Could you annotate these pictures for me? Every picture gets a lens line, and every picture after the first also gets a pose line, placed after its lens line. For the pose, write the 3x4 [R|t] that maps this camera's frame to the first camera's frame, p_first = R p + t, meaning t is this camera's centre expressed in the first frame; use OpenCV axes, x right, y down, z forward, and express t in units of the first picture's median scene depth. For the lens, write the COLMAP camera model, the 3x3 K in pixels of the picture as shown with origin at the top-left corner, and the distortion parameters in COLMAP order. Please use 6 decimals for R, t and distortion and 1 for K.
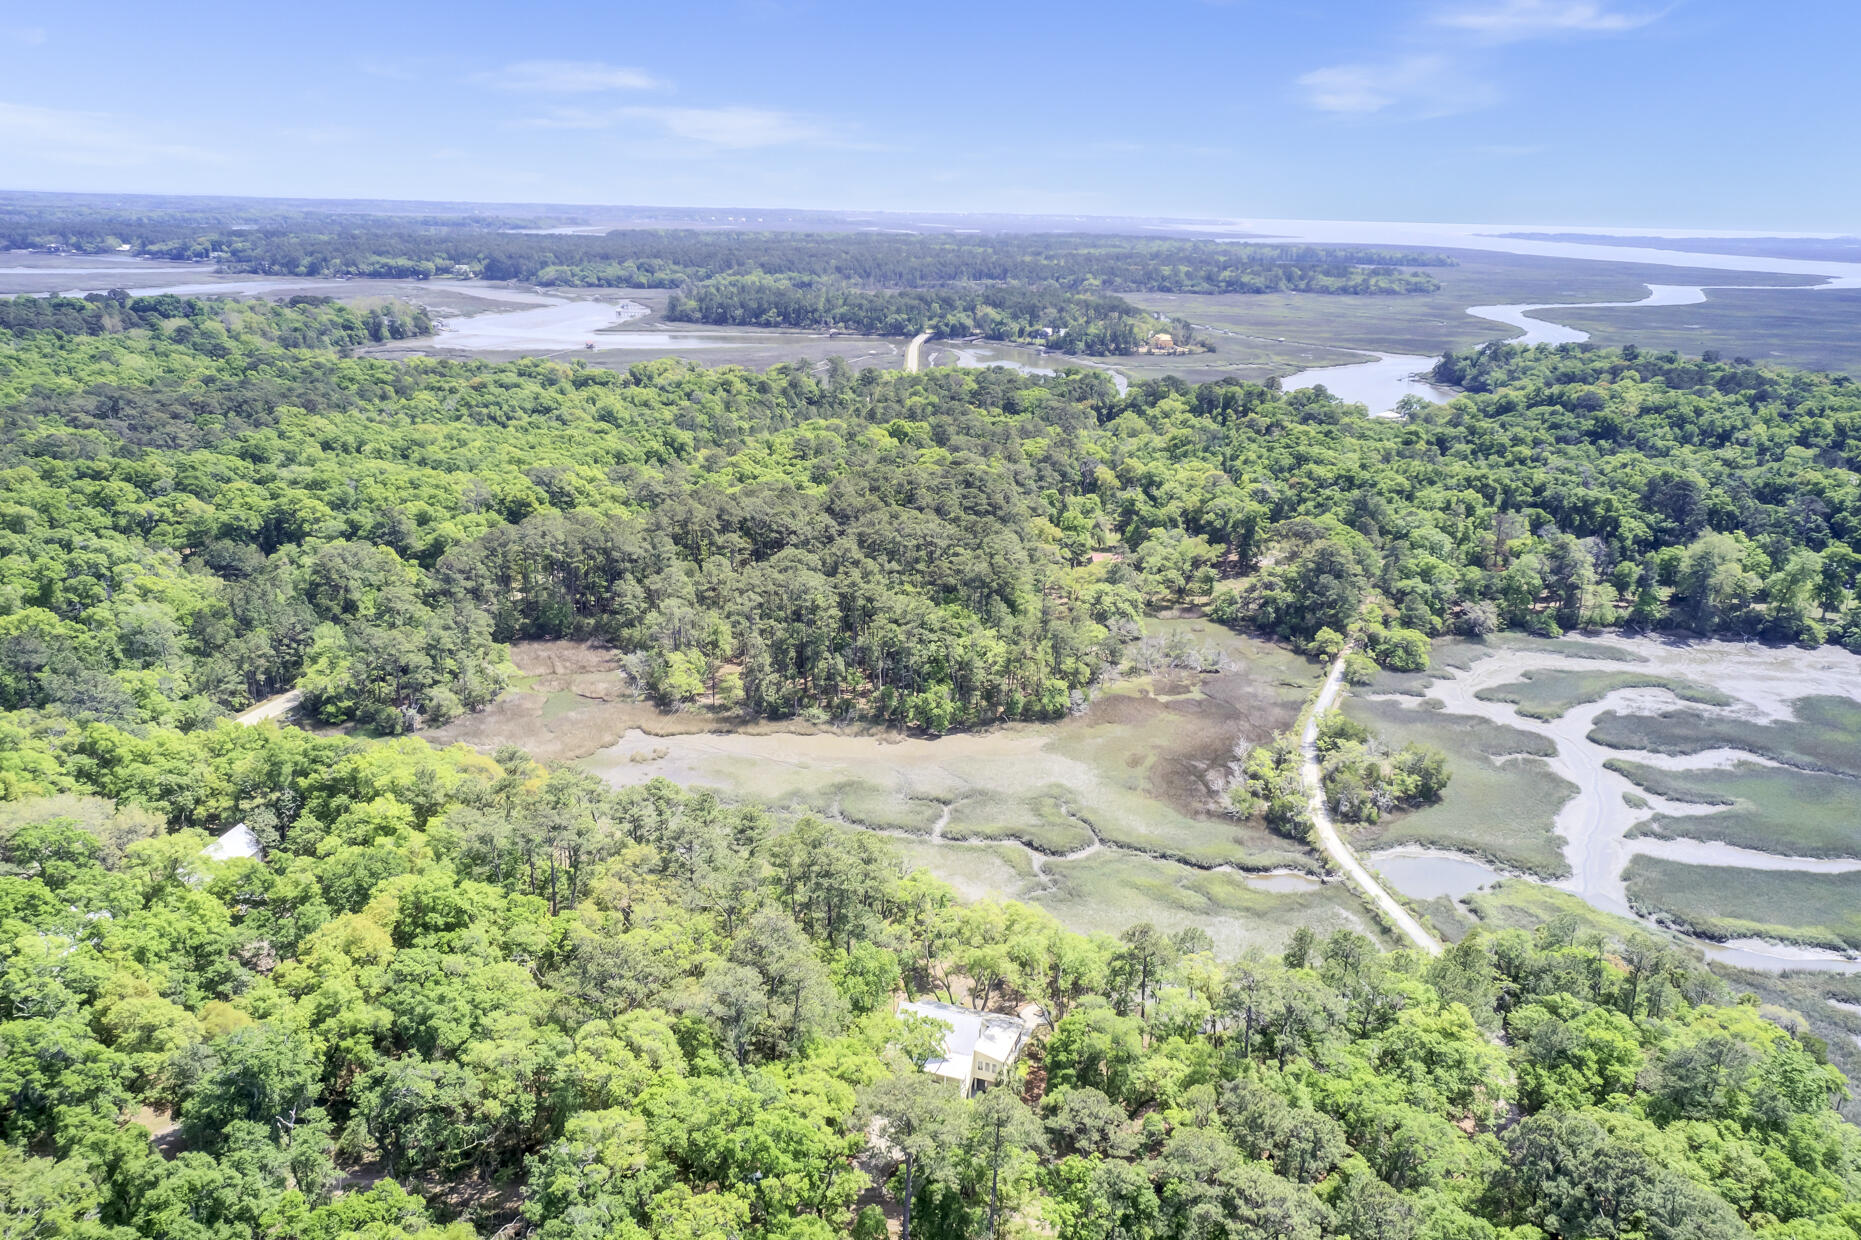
lens RADIAL K [[1483.5, 0, 930.5], [0, 1483.5, 620.0], [0, 0, 1]] dist [-0.004571, 0.010606]
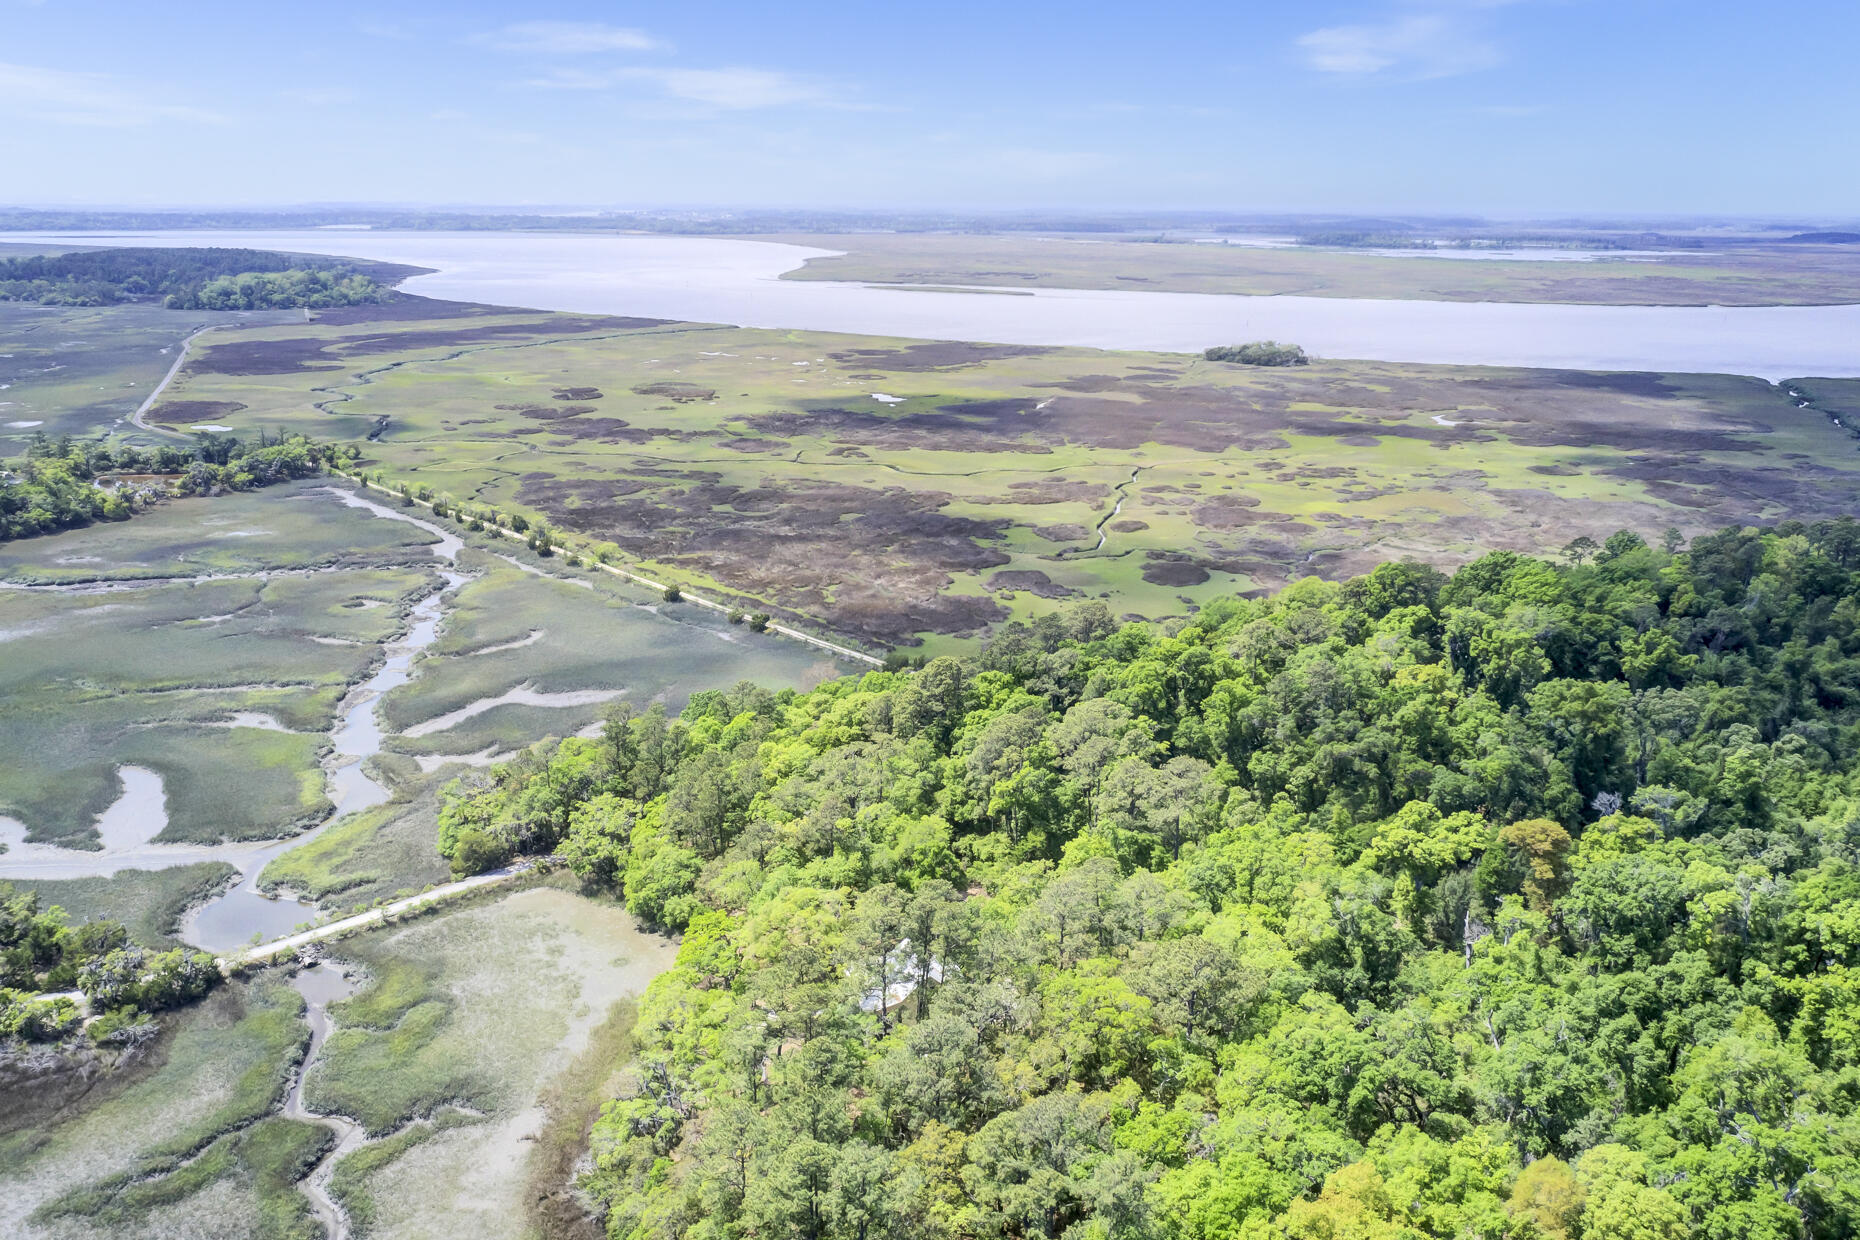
lens RADIAL K [[1514.1, 0, 930.0], [0, 1514.1, 620.0], [0, 0, 1]] dist [-0.012597, 0.001337]
pose [[-0.593206, -0.241311, 0.768033, -0.157259], [0.200499, 0.879674, 0.431247, -0.083799], [-0.779684, 0.409808, -0.473446, 0.289695]]
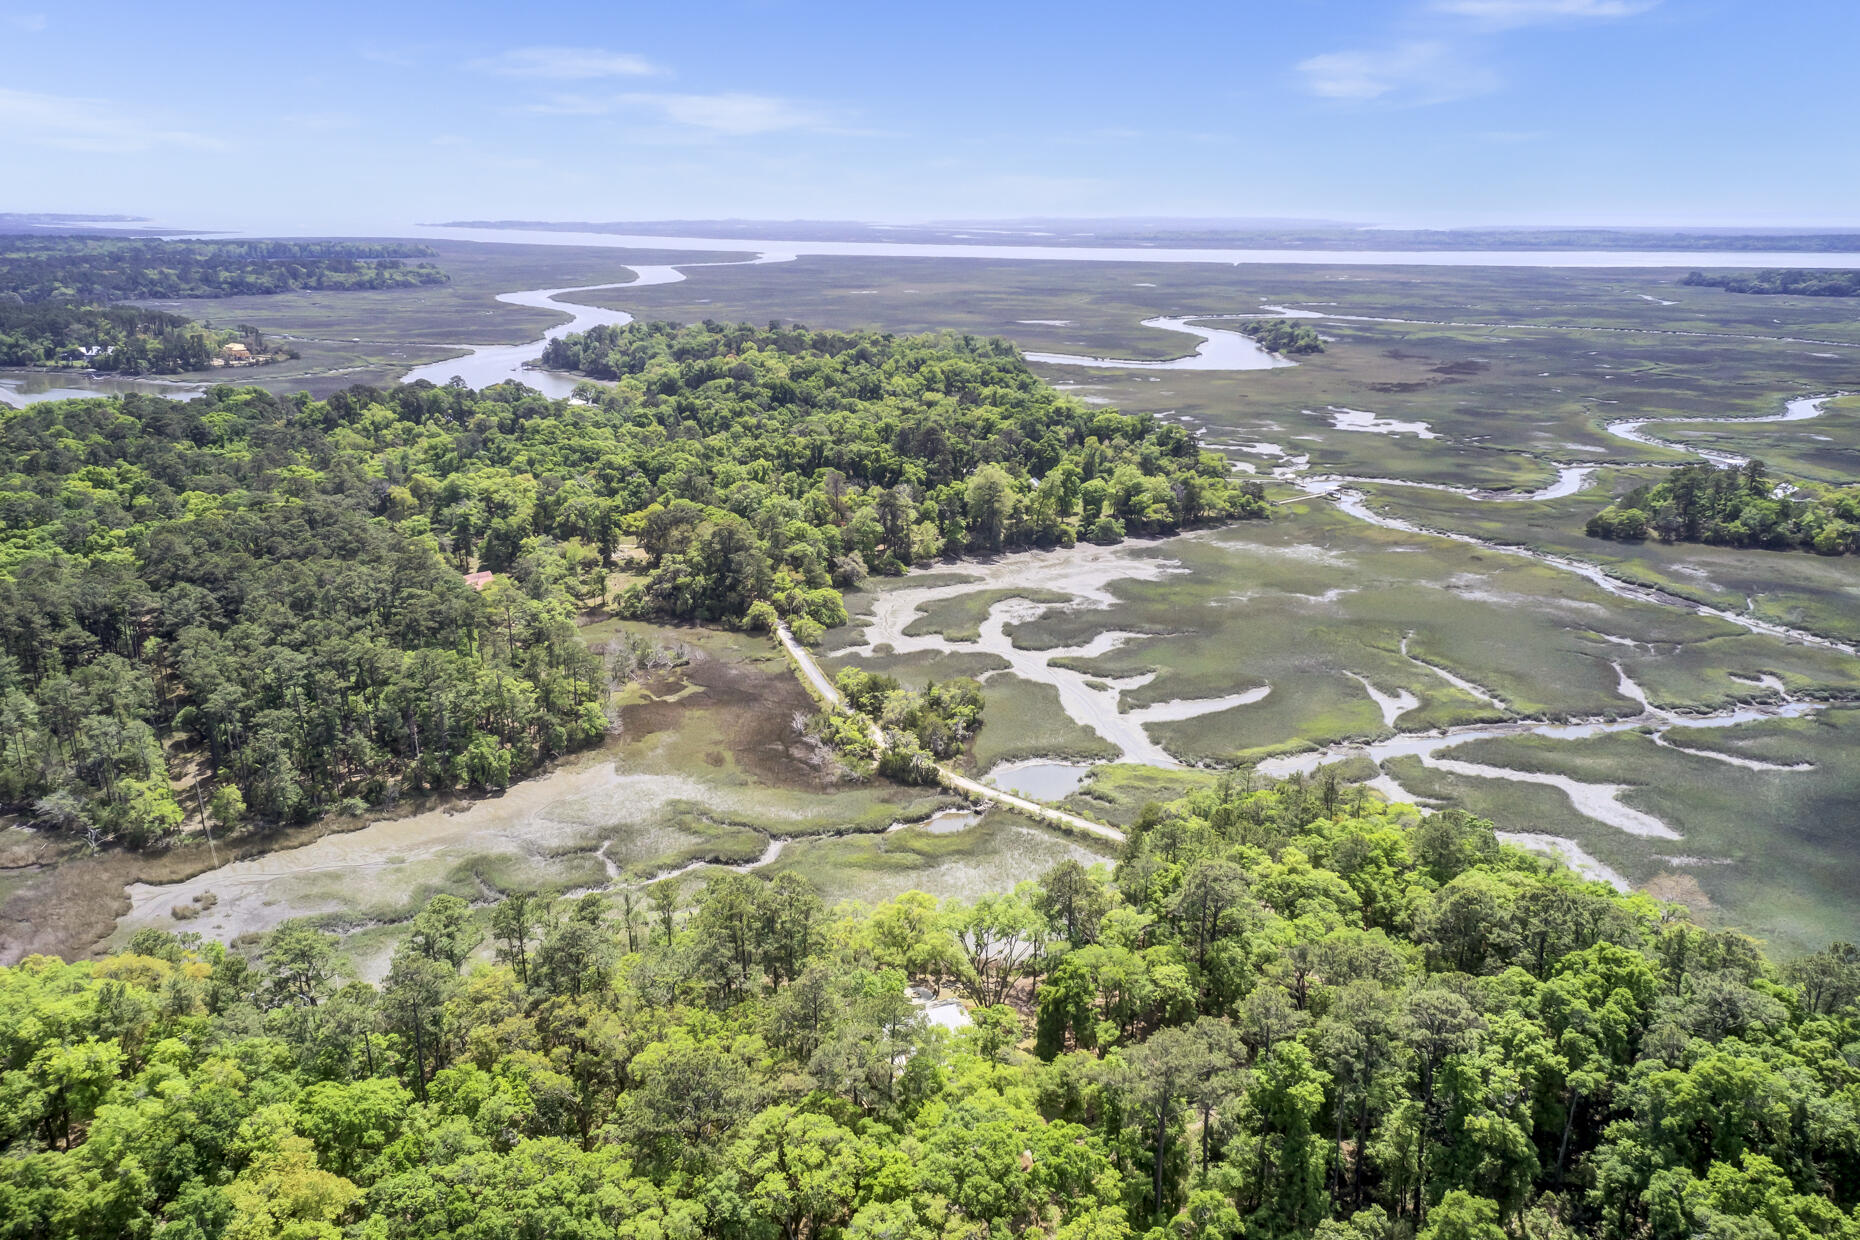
lens RADIAL K [[1454.8, 0, 939.9], [0, 1454.8, 659.2], [0, 0, 1]] dist [-0.001866, 0.010337]
pose [[0.763454, -0.209910, 0.610799, -0.109581], [0.187754, 0.977001, 0.101082, -0.013883], [-0.617970, 0.037508, 0.785307, 0.043191]]
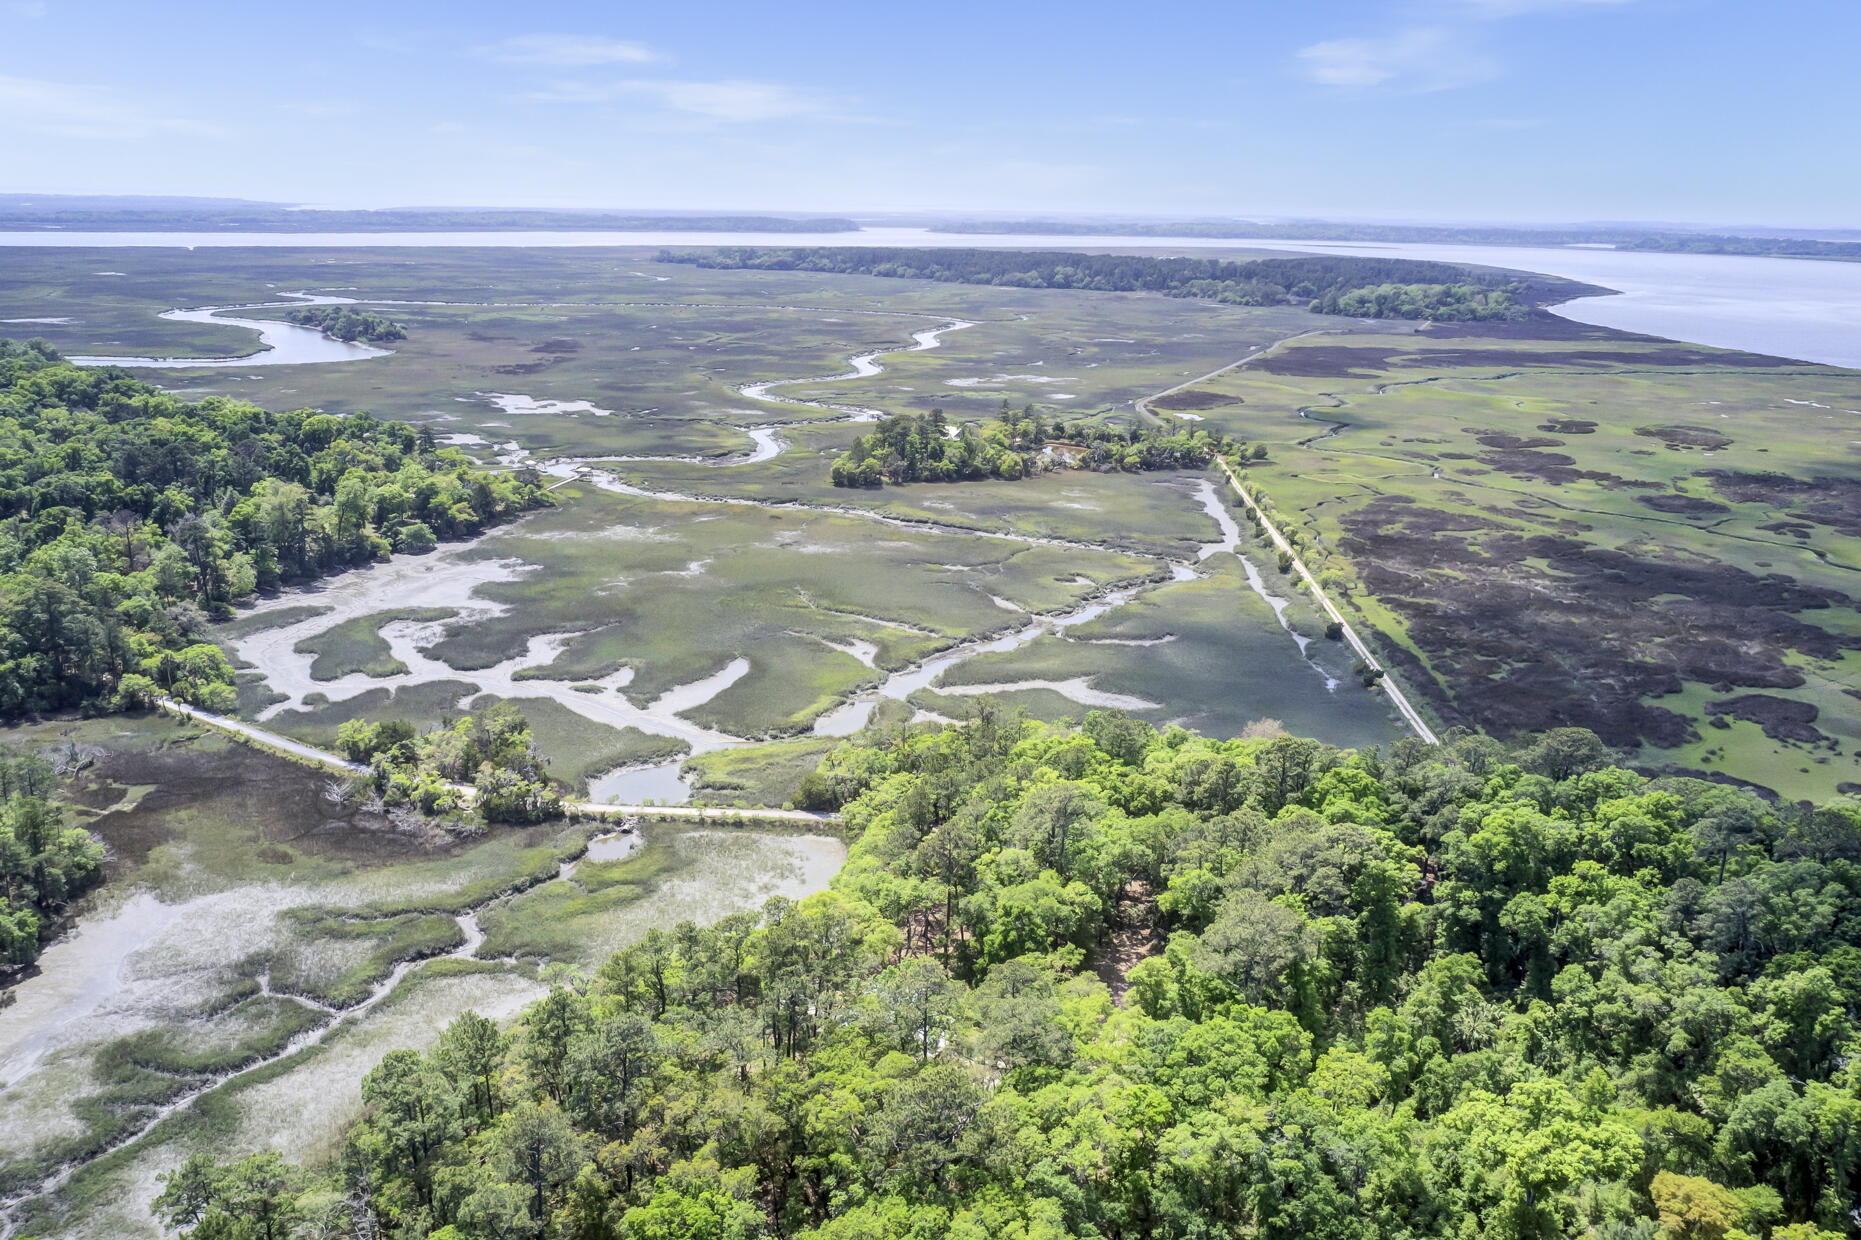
lens RADIAL K [[1499.7, 0, 930.5], [0, 1499.7, 620.0], [0, 0, 1]] dist [-0.015315, -0.001426]
pose [[0.172065, -0.285142, 0.942915, -0.179328], [0.253992, 0.937668, 0.237206, -0.043700], [-0.951778, 0.198678, 0.233763, 0.142764]]
